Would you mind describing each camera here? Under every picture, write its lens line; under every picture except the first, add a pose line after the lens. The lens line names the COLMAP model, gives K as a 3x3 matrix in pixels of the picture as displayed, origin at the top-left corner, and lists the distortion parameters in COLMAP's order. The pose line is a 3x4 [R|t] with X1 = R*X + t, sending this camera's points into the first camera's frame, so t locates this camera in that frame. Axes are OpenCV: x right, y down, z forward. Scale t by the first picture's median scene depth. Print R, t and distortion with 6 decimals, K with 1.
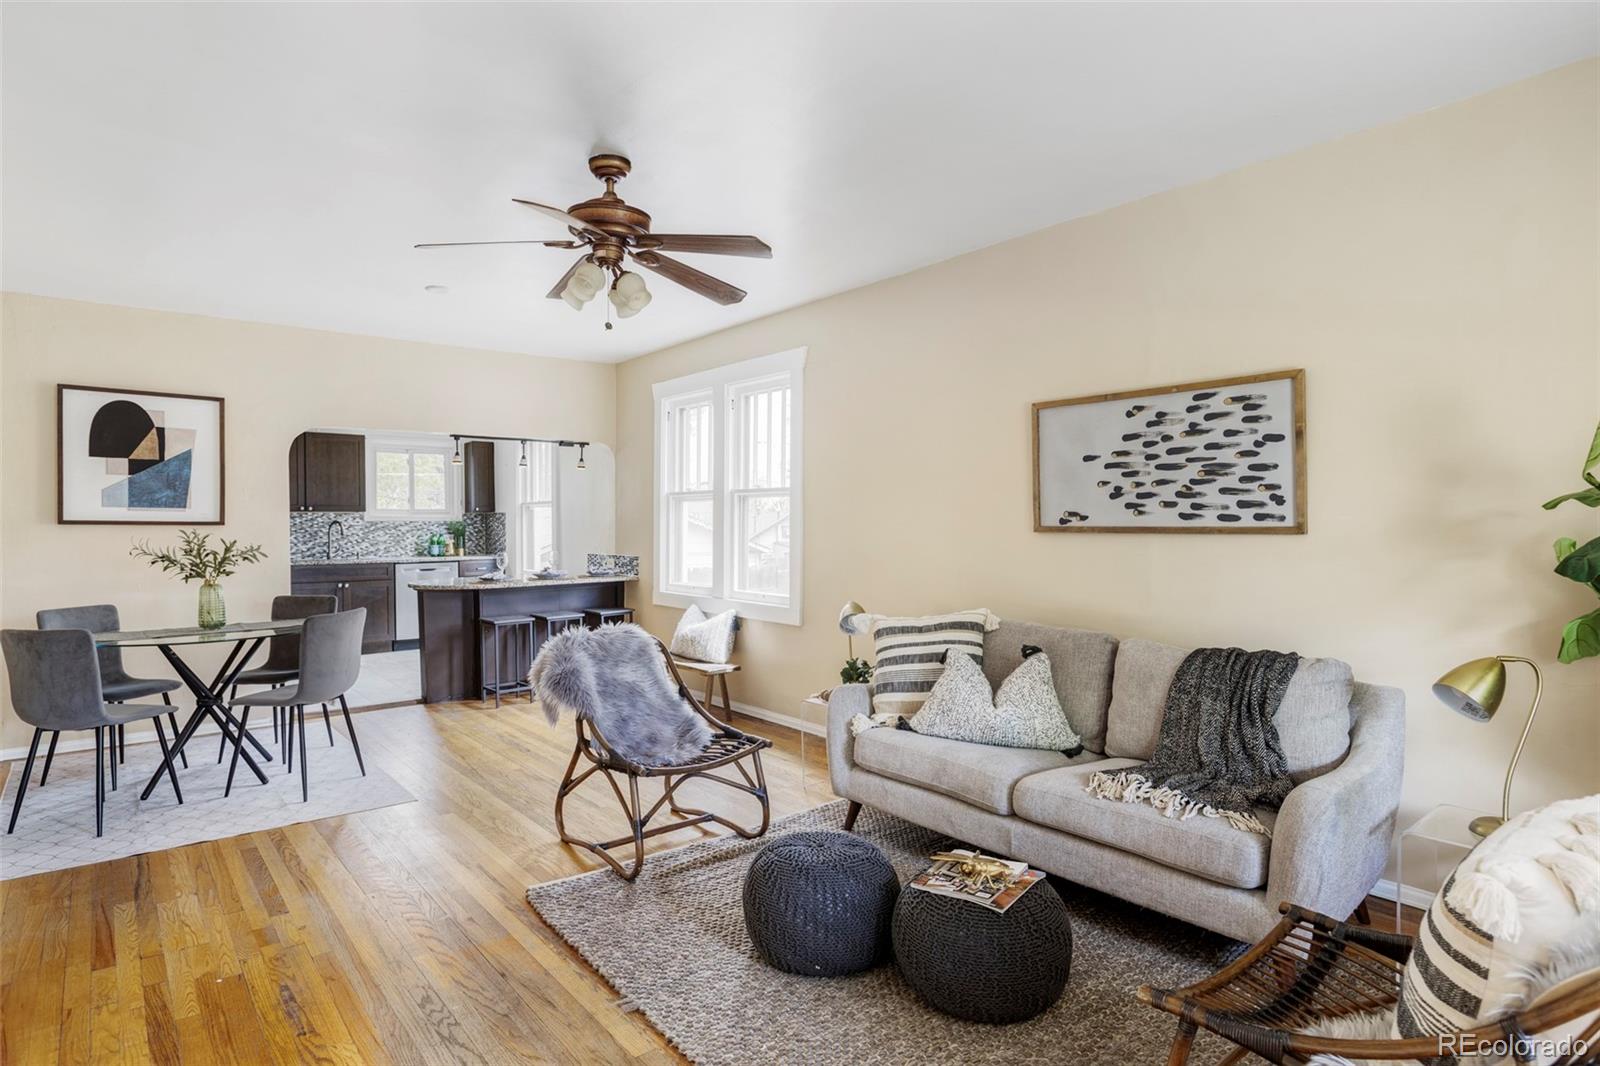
lens RADIAL K [[871.1, 0, 799.0], [0, 871.1, 538.6], [0, 0, 1]] dist [0.001510, -0.001380]
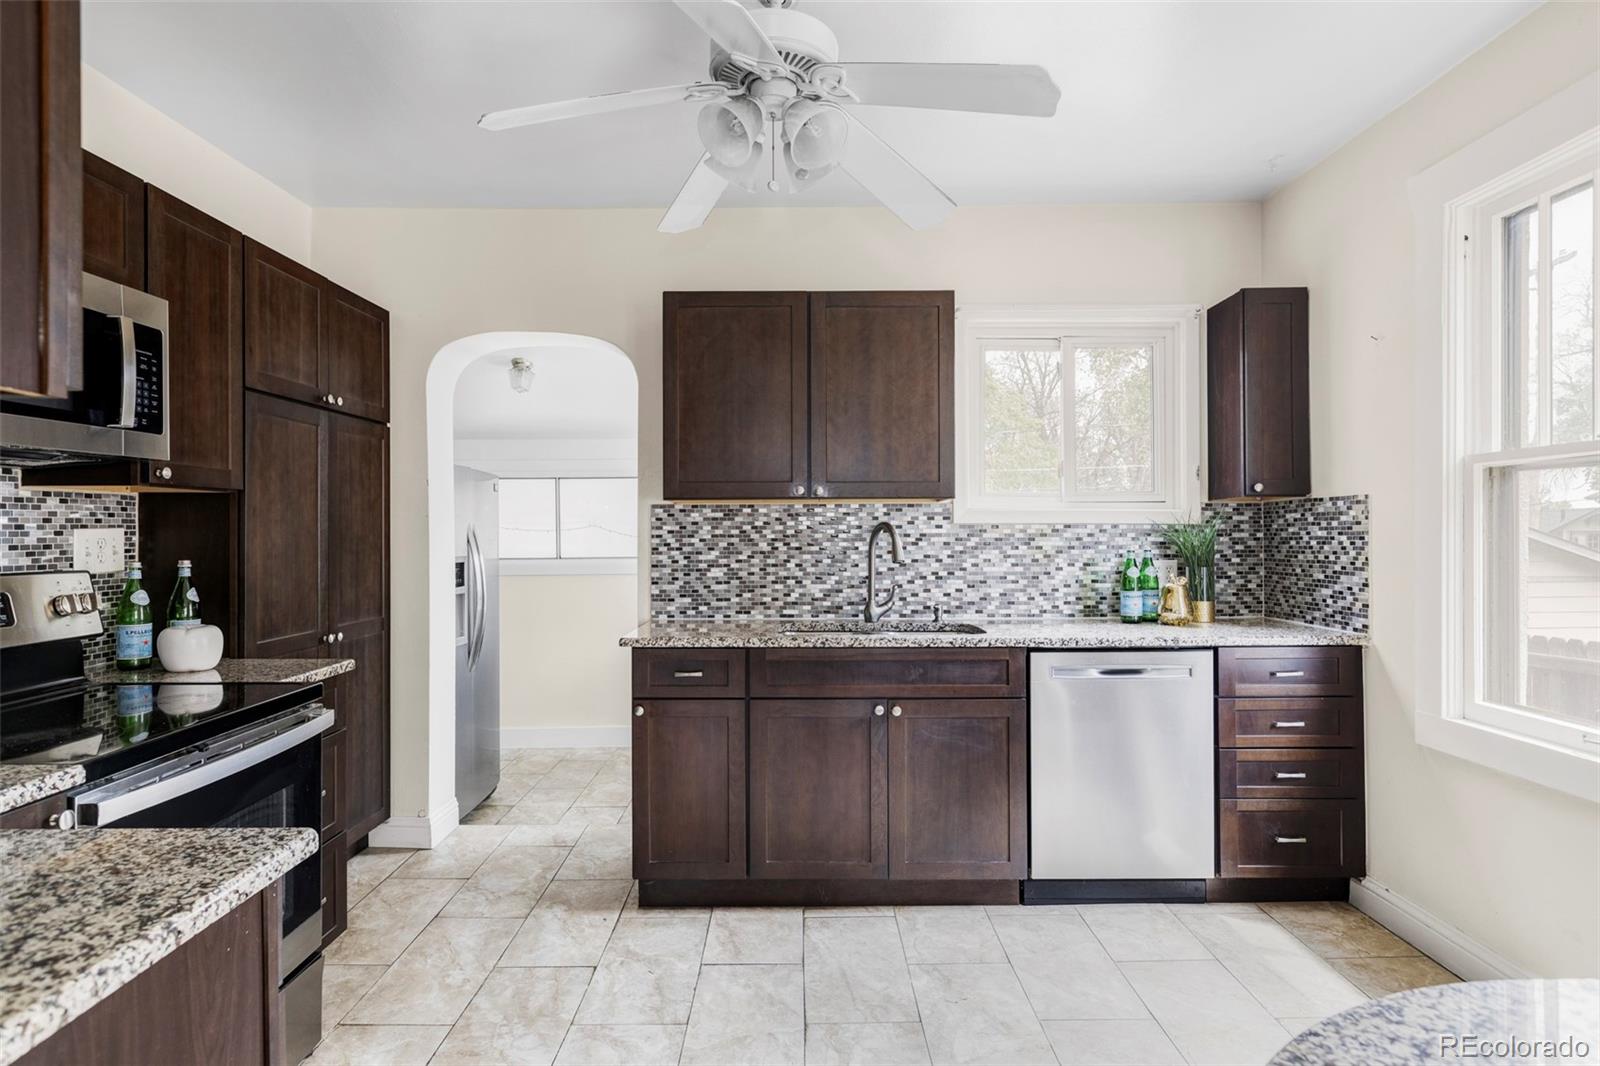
lens RADIAL K [[871.1, 0, 787.6], [0, 871.1, 527.3], [0, 0, 1]] dist [0.001510, -0.001380]
pose [[0.770338, 0.000041, -0.637635, -0.522094], [-0.010790, 0.999858, -0.012971, -0.021491], [0.637544, 0.016872, 0.770229, 1.107380]]
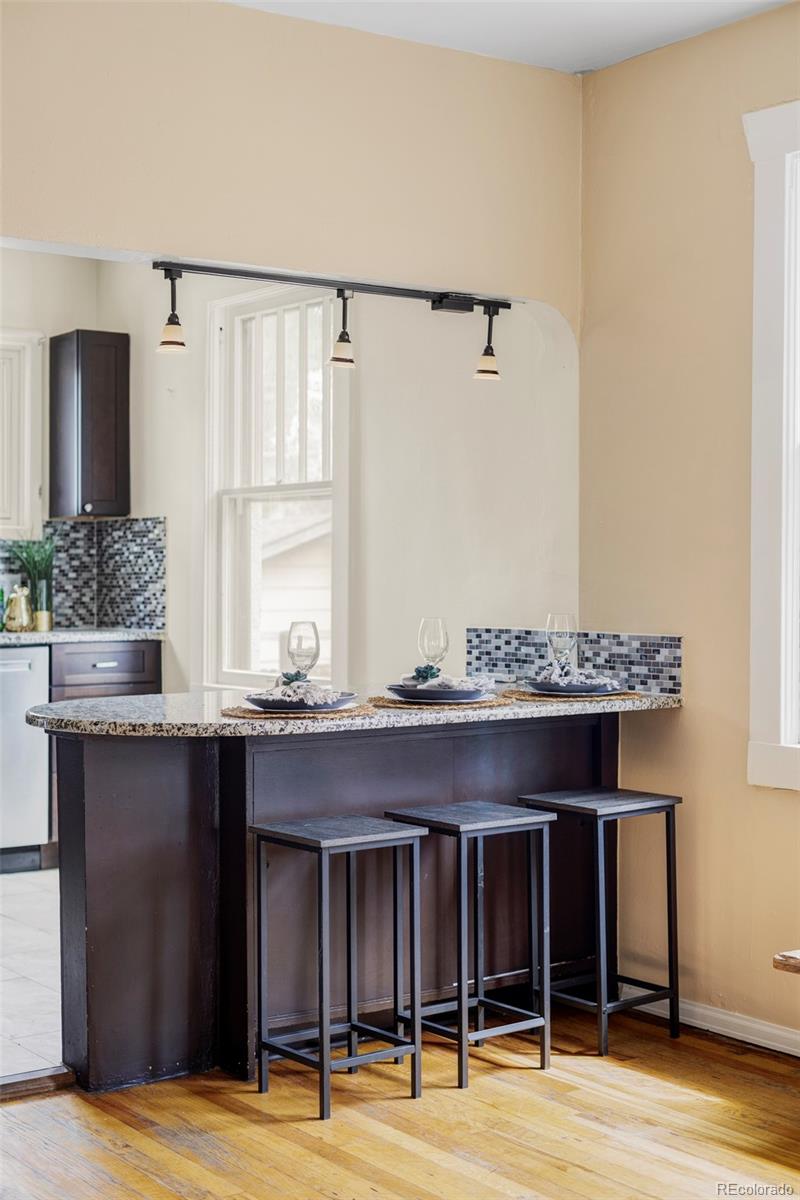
lens RADIAL K [[1795.6, 0, 395.3], [0, 1795.6, 538.5], [0, 0, 1]] dist [0.007628, 0.000000]
pose [[0.997562, 0.004051, -0.069666, -0.320711], [-0.006433, 0.999401, -0.033997, 0.009309], [0.069486, 0.034362, 0.996991, 0.405748]]
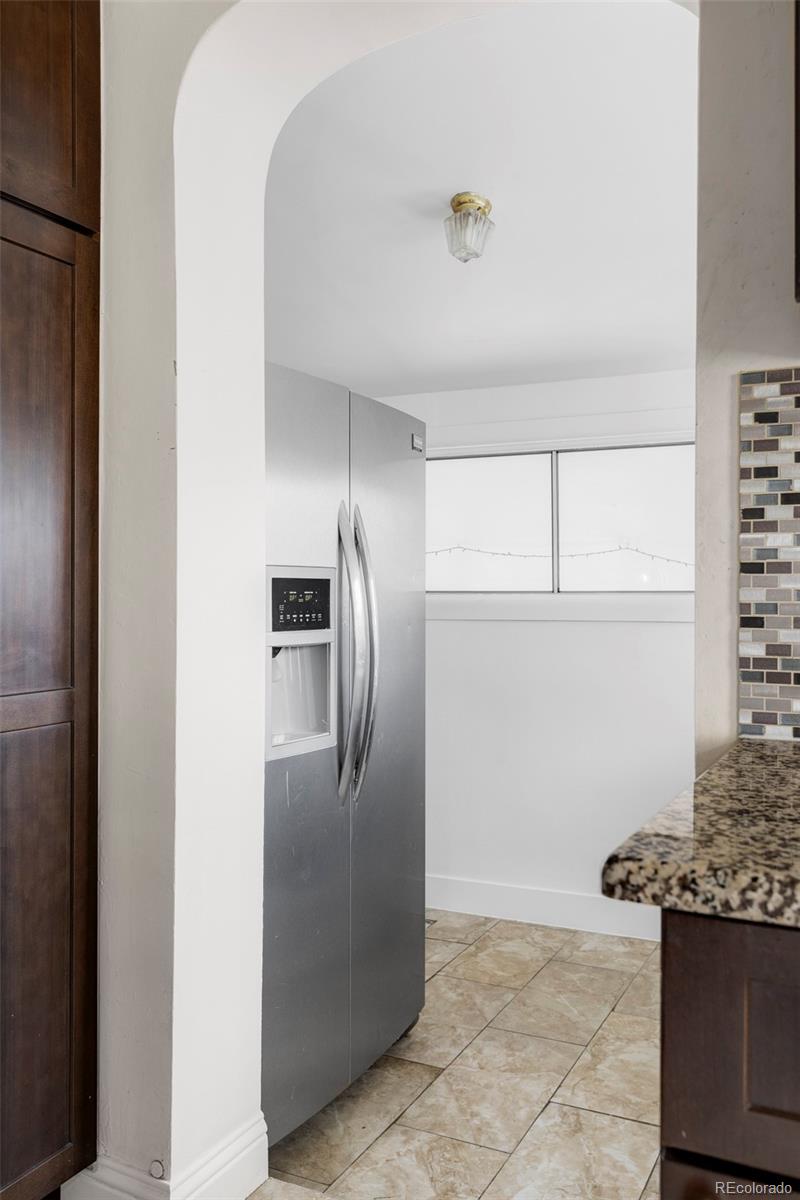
lens RADIAL K [[1004.5, 0, 411.6], [0, 1004.5, 577.3], [0, 0, 1]] dist [-0.003441, -0.000875]
pose [[0.418054, -0.001824, -0.908420, -0.841225], [-0.019398, 0.999752, -0.010934, 0.007005], [0.908215, 0.022193, 0.417915, 1.382502]]
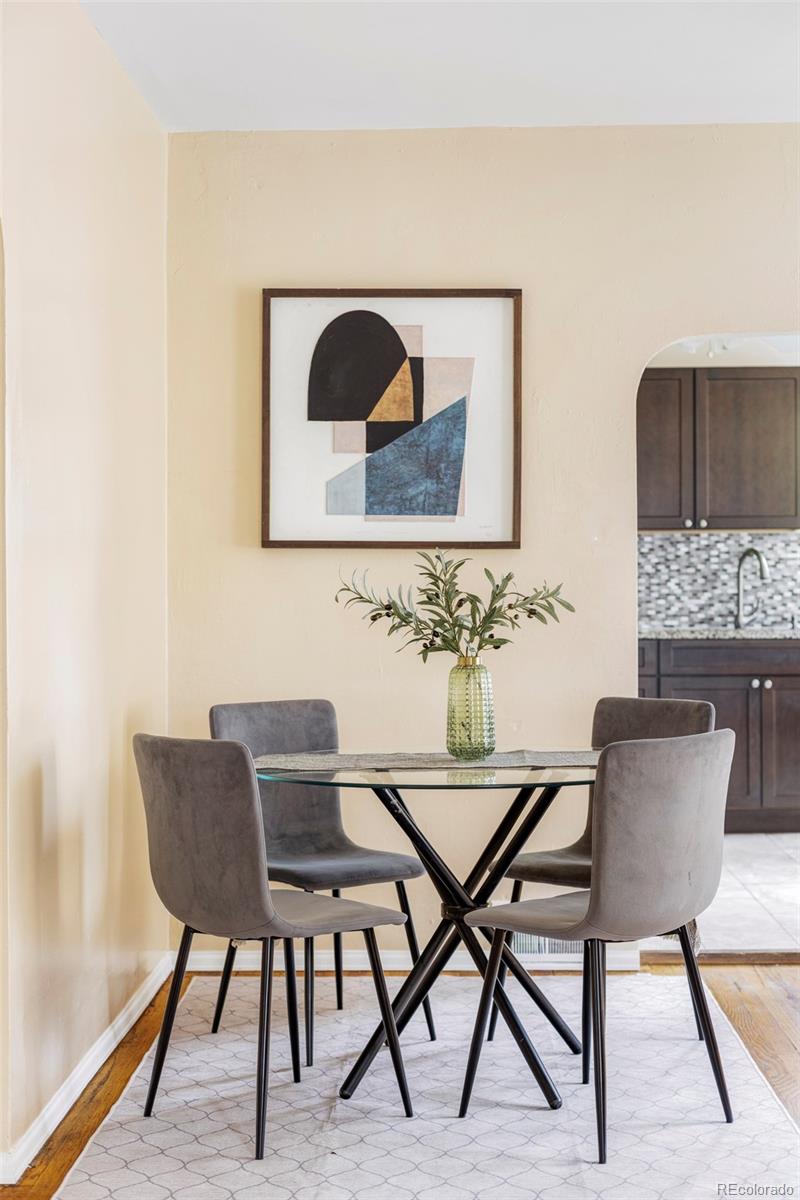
lens RADIAL K [[1795.6, 0, 388.1], [0, 1795.6, 596.7], [0, 0, 1]] dist [0.007628, 0.000000]
pose [[0.756503, 0.005627, -0.653966, -0.055648], [-0.008026, 0.999968, -0.000681, 0.013499], [0.653941, 0.005764, 0.756524, 0.193152]]
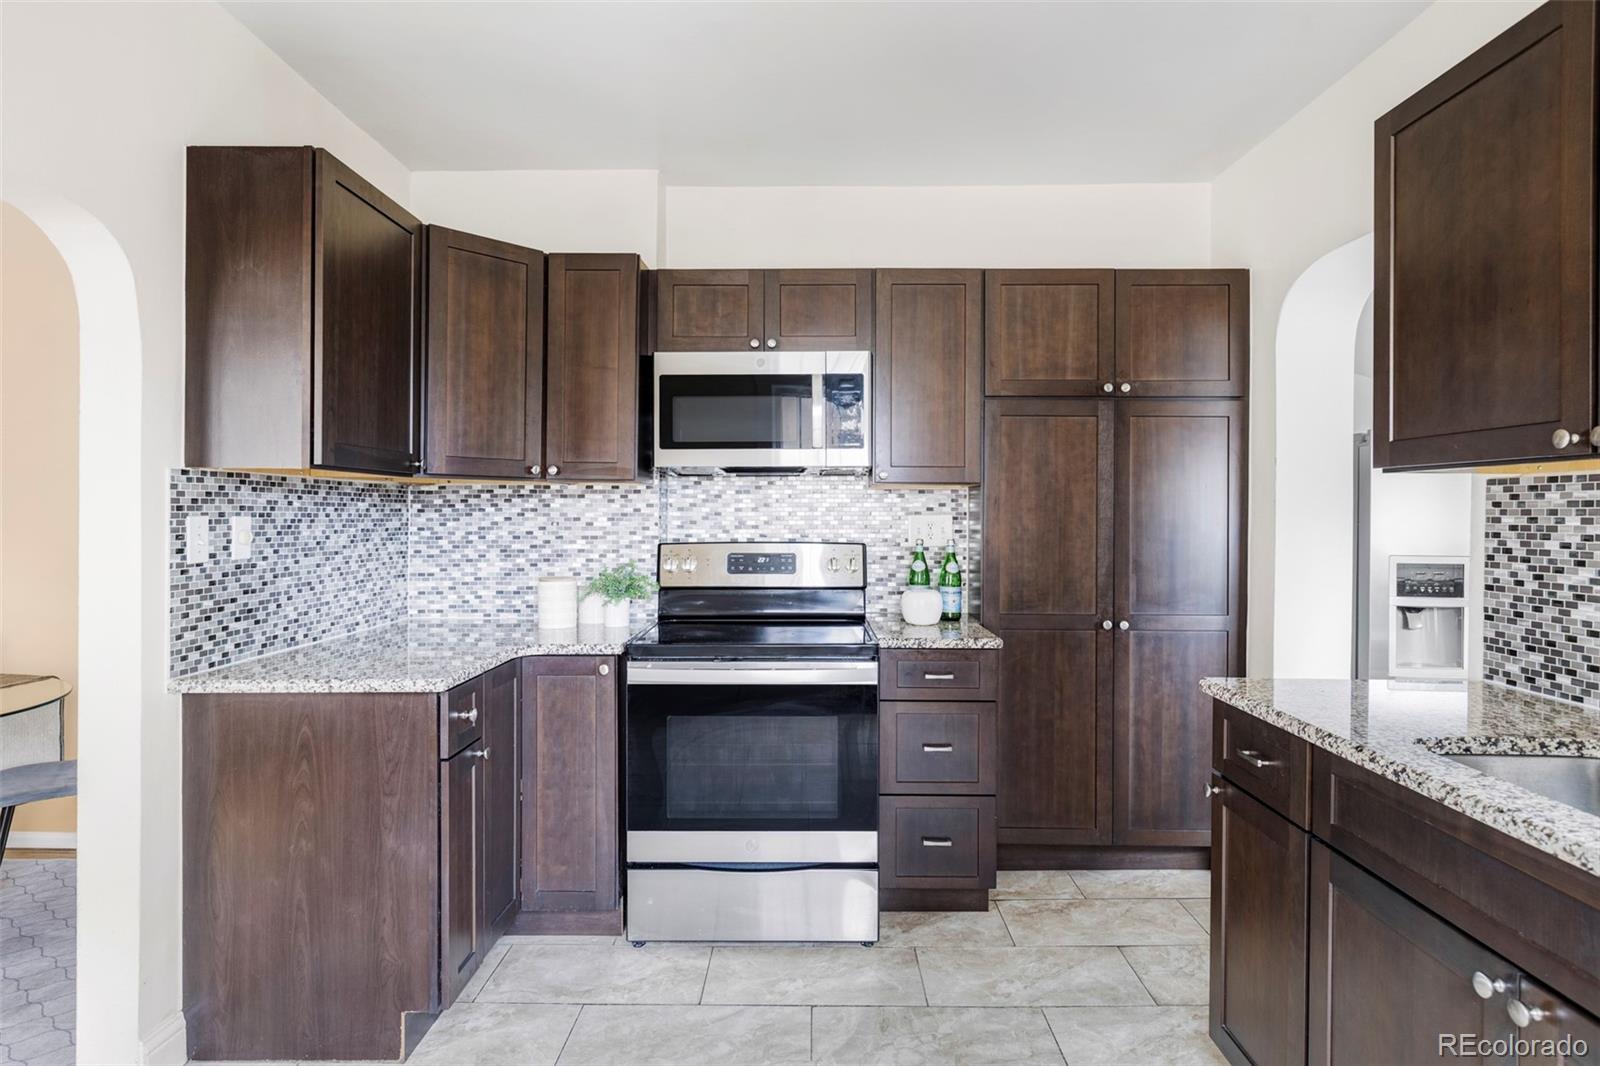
lens RADIAL K [[856.1, 0, 805.1], [0, 856.1, 509.9], [0, 0, 1]] dist [-0.001379, -0.000712]
pose [[-0.636803, 0.000407, -0.771027, -0.553093], [-0.014142, 0.999825, 0.012208, -0.033253], [0.770897, 0.018678, -0.636686, 1.562769]]
